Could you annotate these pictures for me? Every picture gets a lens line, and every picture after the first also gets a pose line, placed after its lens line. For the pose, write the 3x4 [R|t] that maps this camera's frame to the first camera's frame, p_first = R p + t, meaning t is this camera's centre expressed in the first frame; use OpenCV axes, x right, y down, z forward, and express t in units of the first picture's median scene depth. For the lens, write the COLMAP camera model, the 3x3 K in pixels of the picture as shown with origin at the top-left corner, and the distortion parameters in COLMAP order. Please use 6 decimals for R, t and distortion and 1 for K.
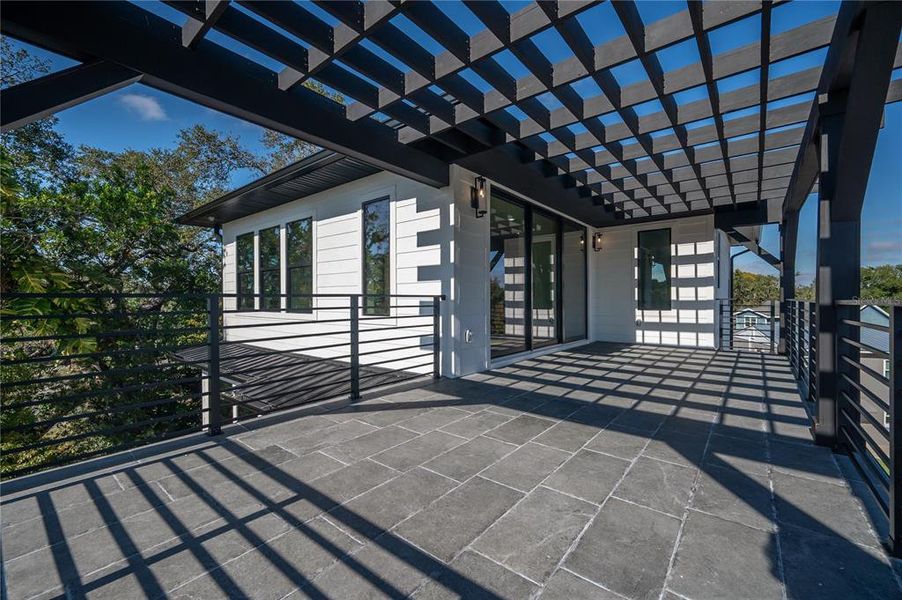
lens RADIAL K [[369.8, 0, 454.1], [0, 369.8, 307.5], [0, 0, 1]] dist [-0.003050, 0.001160]
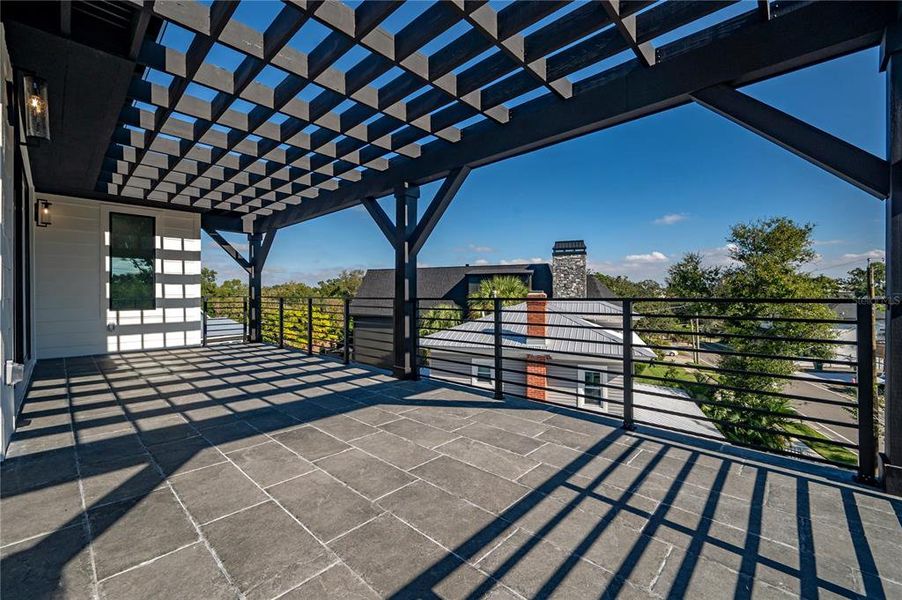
lens RADIAL K [[369.8, 0, 463.0], [0, 369.8, 286.3], [0, 0, 1]] dist [-0.003050, 0.001160]
pose [[0.063200, 0.025491, 0.997675, -0.338049], [0.023903, 0.999348, -0.027048, -0.008454], [-0.997715, 0.025557, 0.062549, 0.271109]]
